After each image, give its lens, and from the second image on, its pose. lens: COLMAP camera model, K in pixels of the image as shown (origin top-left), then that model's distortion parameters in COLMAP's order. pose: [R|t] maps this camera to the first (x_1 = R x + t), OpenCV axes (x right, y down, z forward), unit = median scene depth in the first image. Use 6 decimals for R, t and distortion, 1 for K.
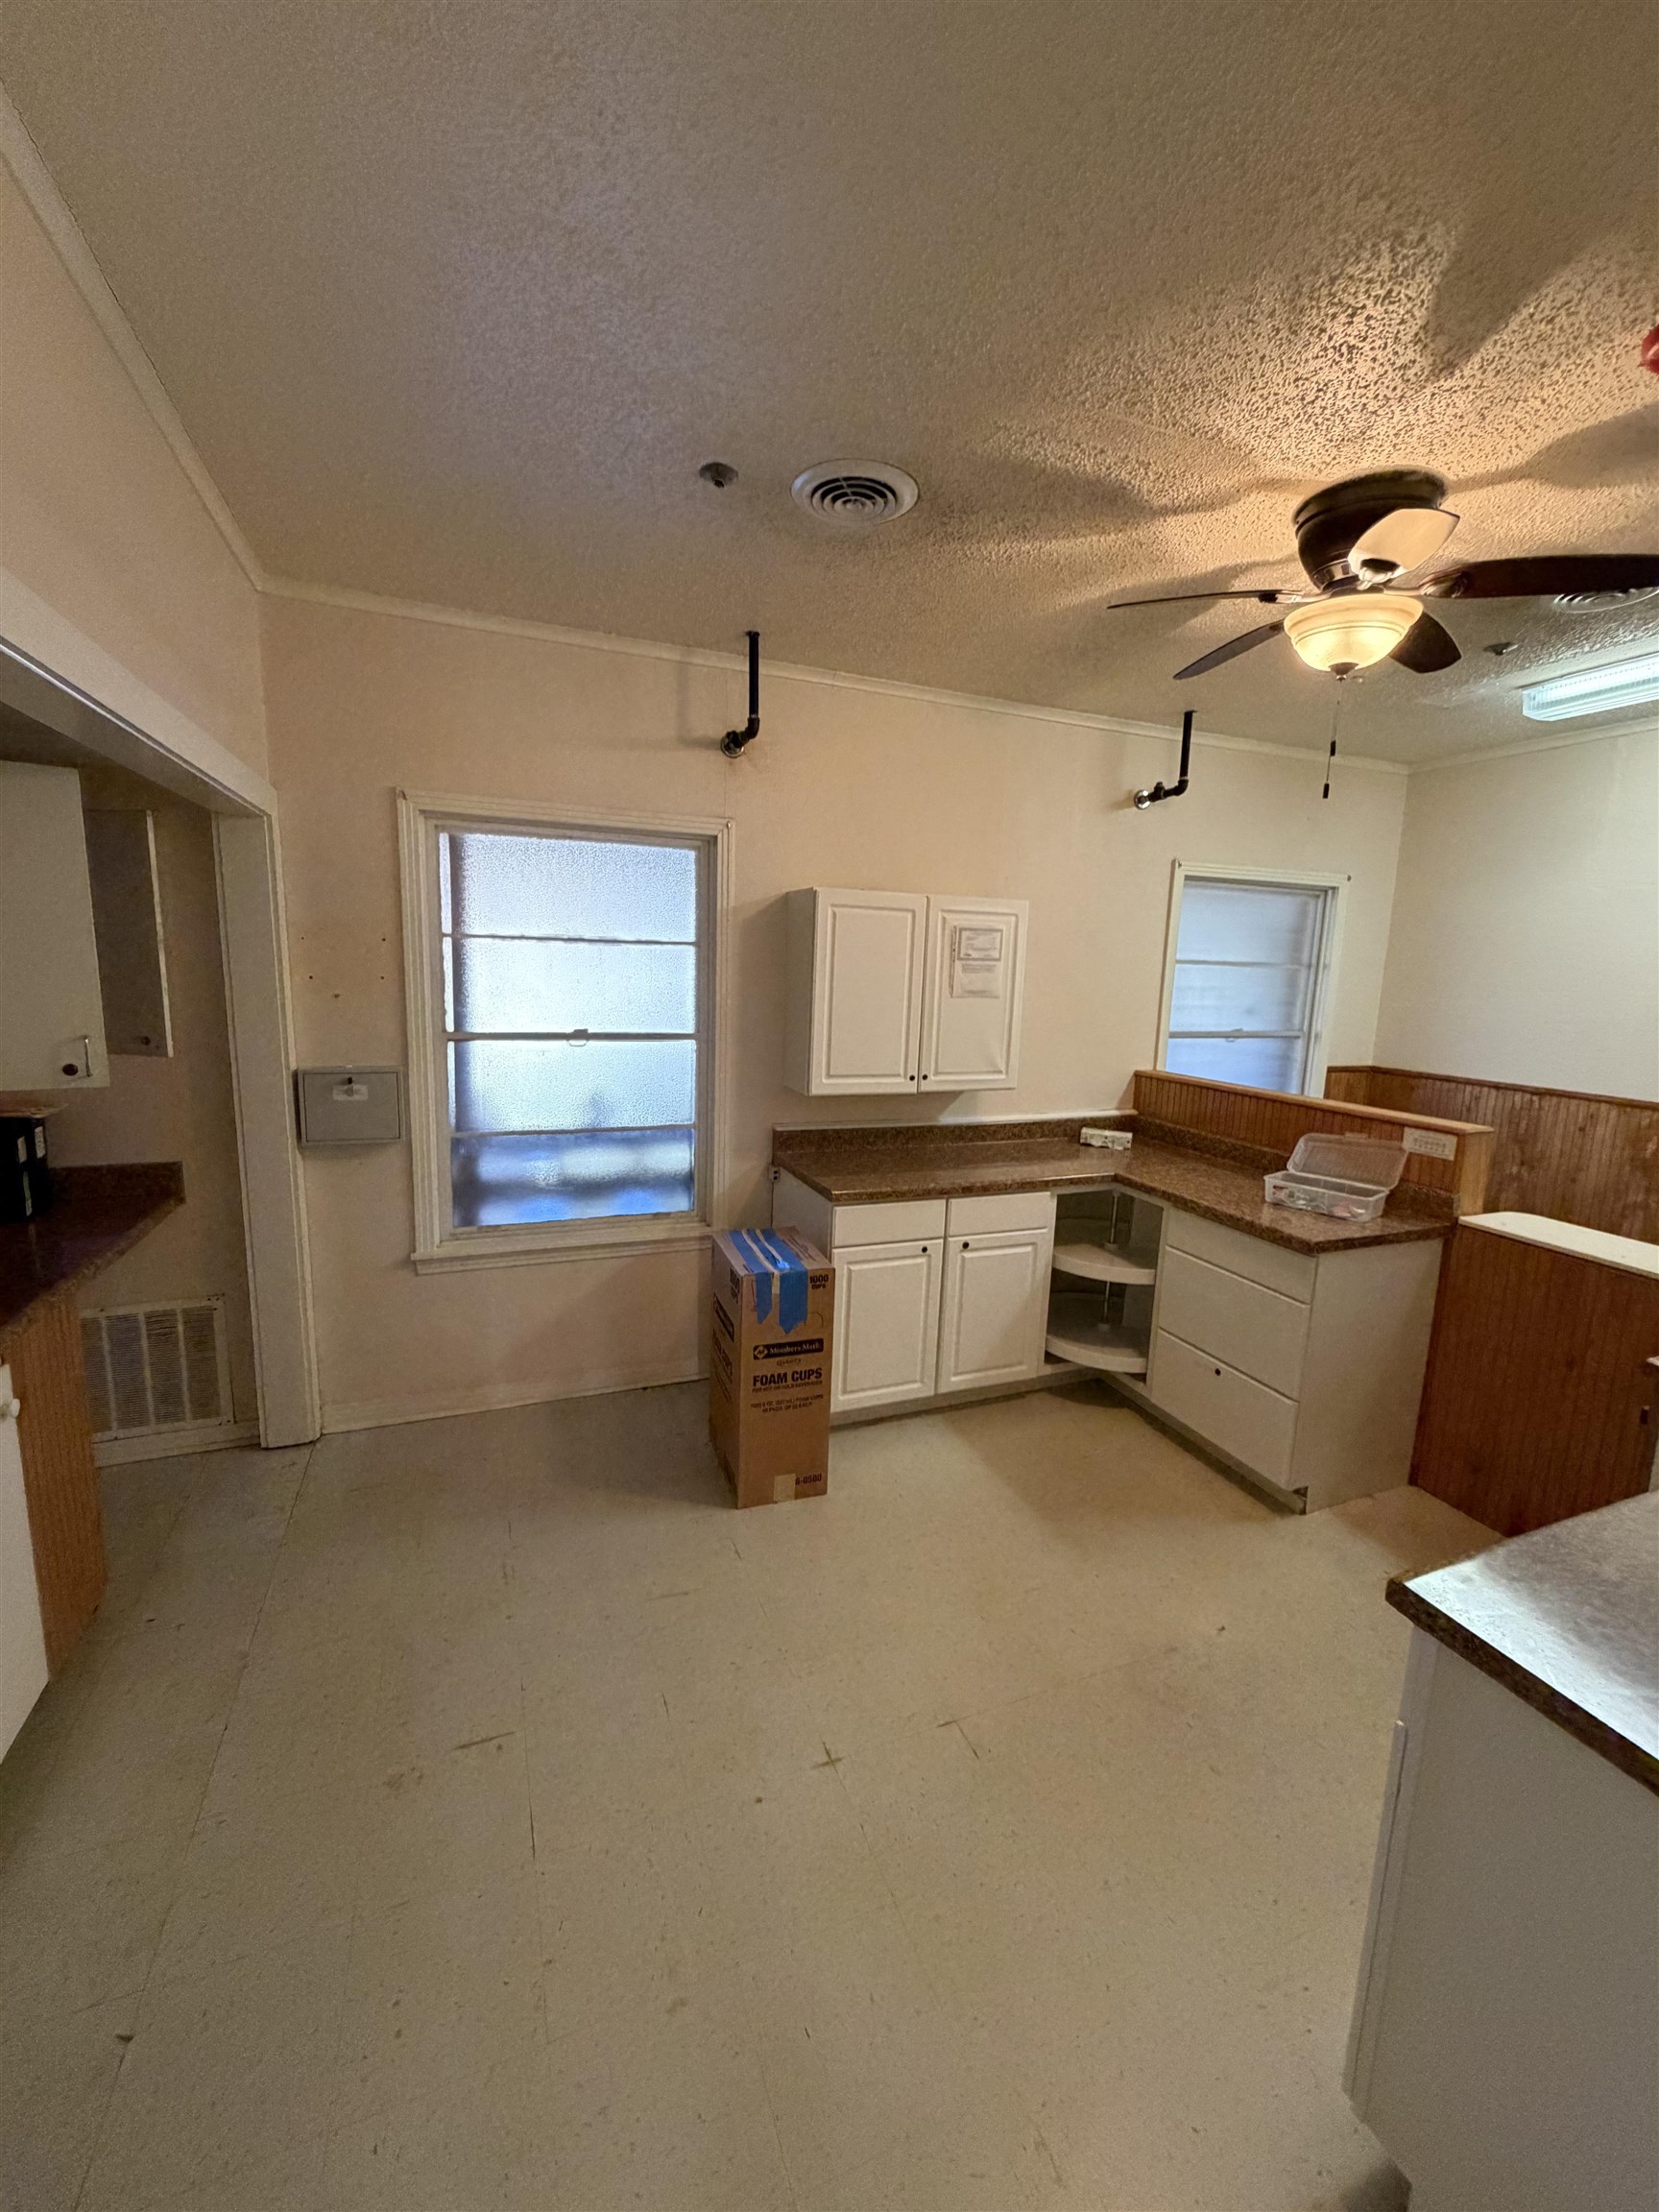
lens RADIAL K [[886.4, 0, 823.2], [0, 886.4, 1103.6], [0, 0, 1]] dist [0.004522, 0.000407]
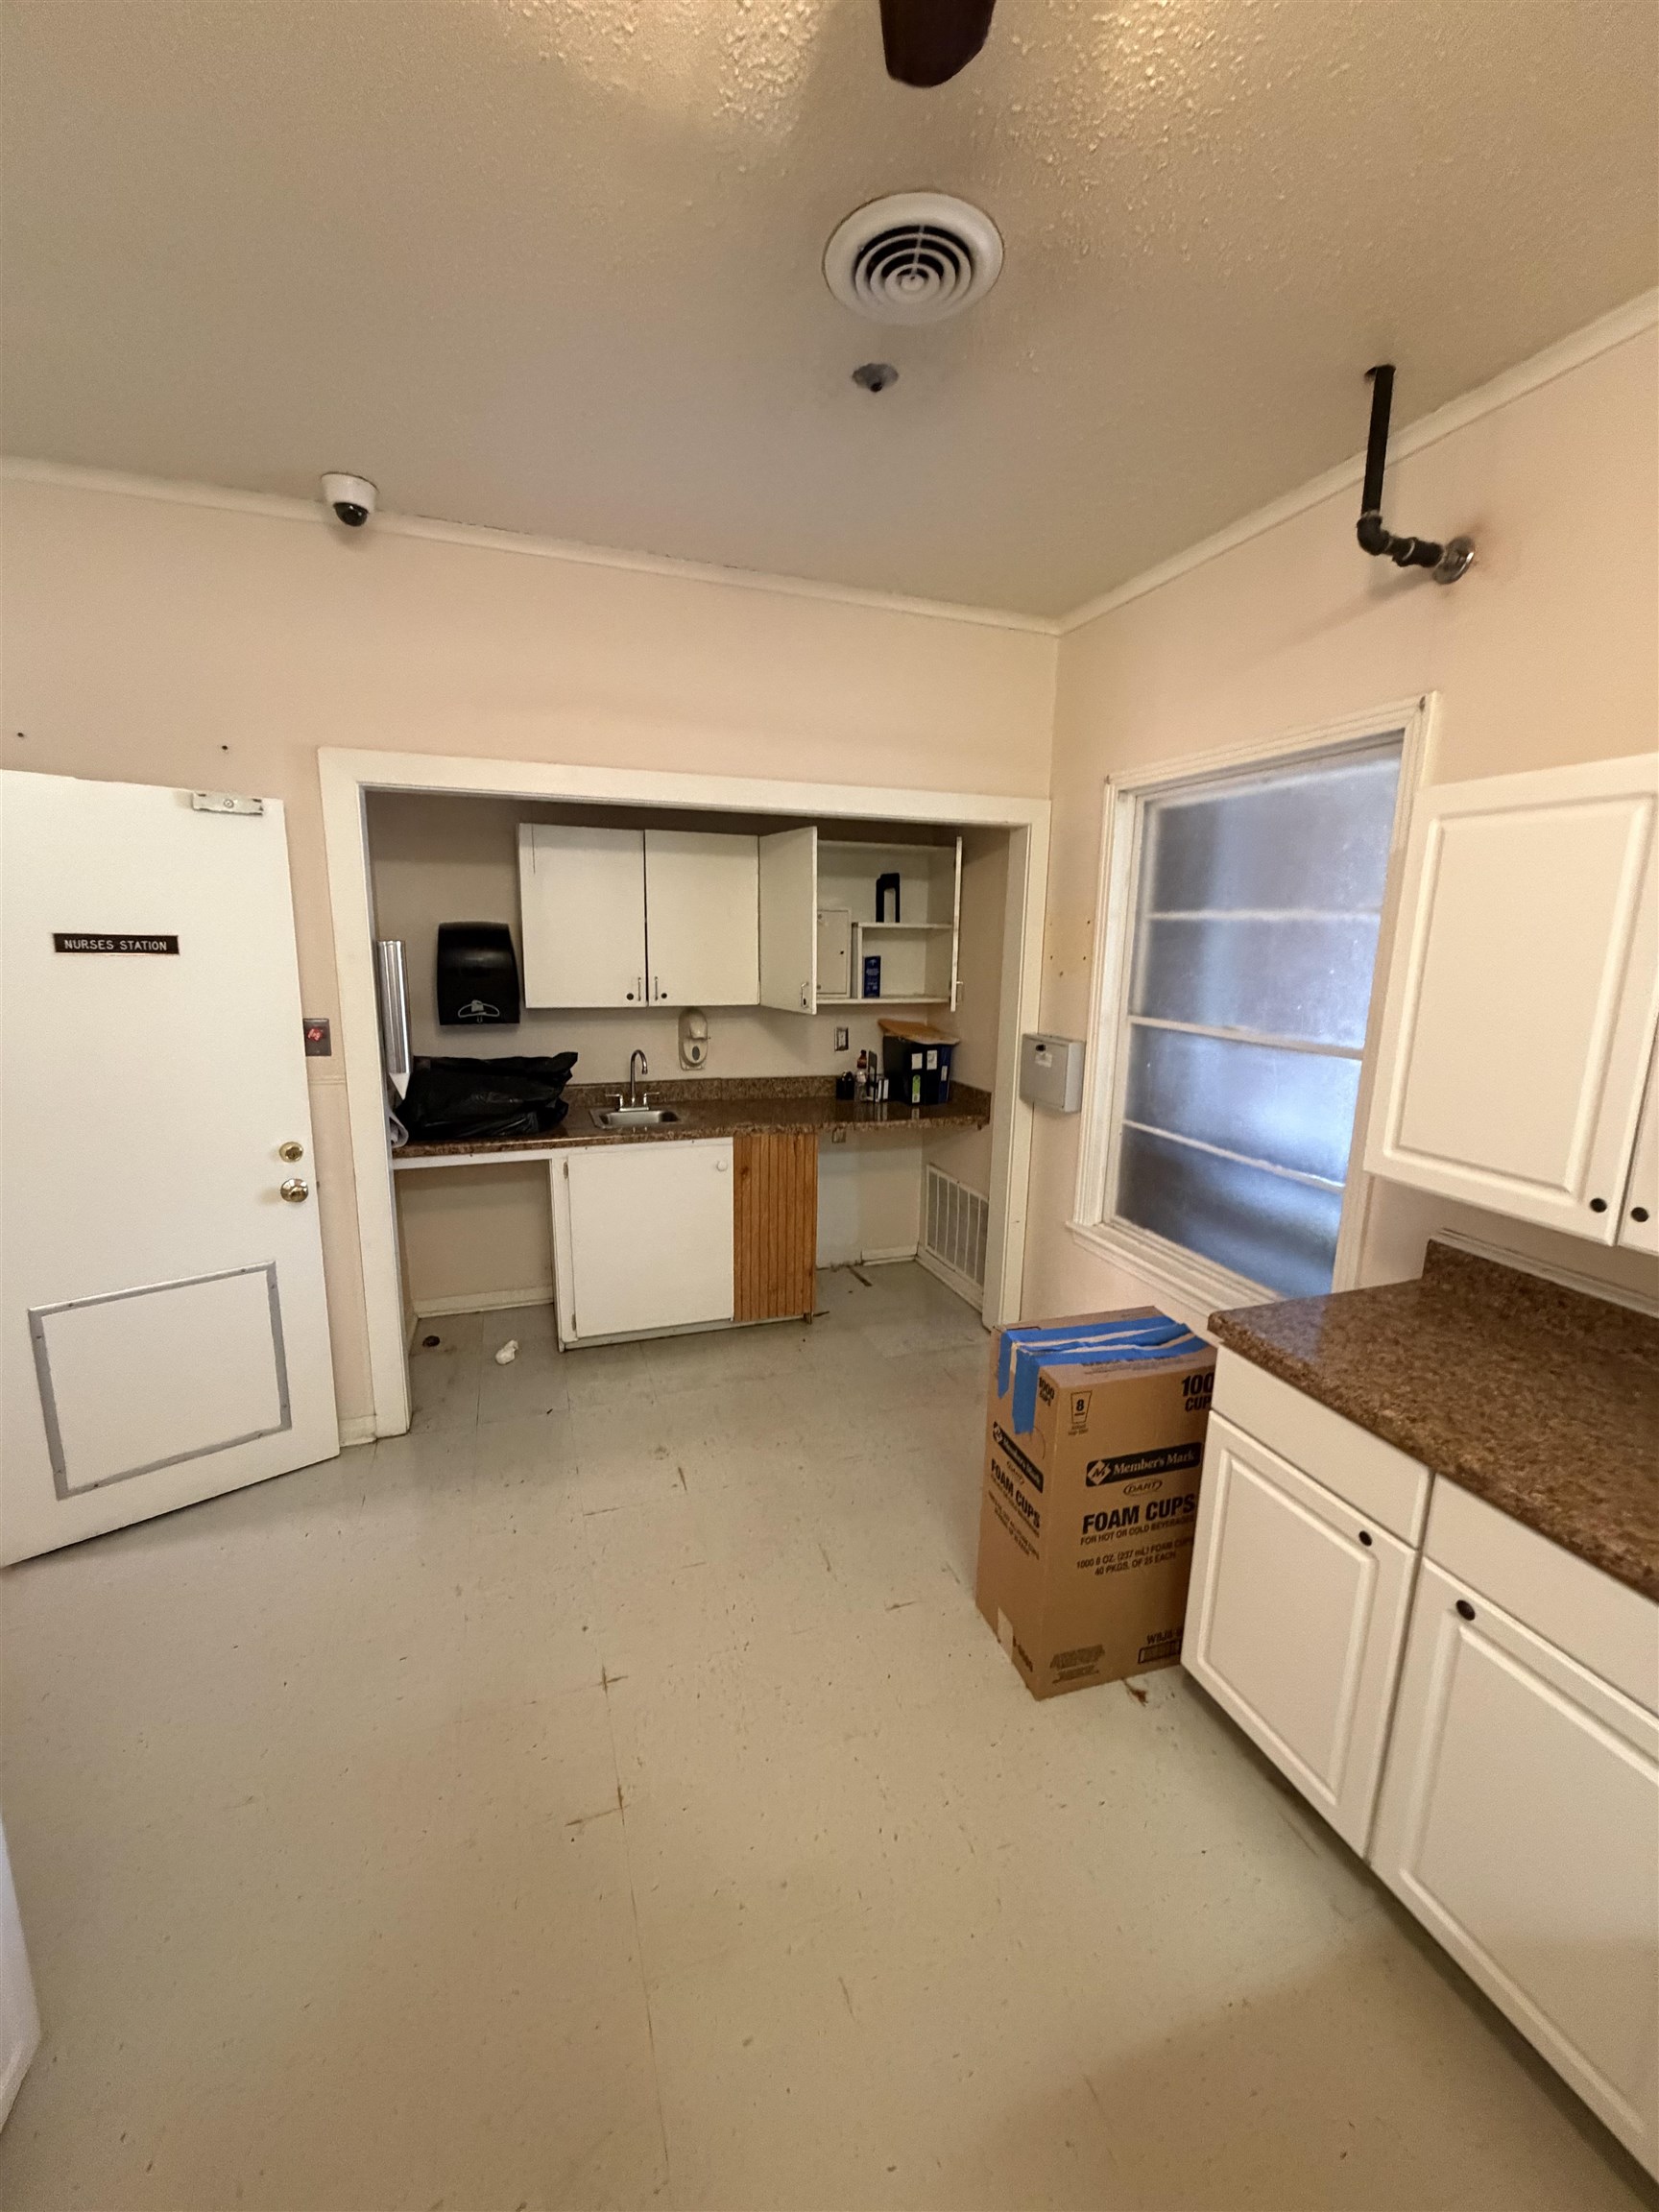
lens RADIAL K [[886.4, 0, 825.1], [0, 886.4, 1109.2], [0, 0, 1]] dist [0.004522, 0.000407]
pose [[-0.043638, 0.164450, -0.985420, 0.551893], [-0.176331, 0.969606, 0.169620, -0.084361], [0.983363, 0.181162, -0.013315, 0.684701]]
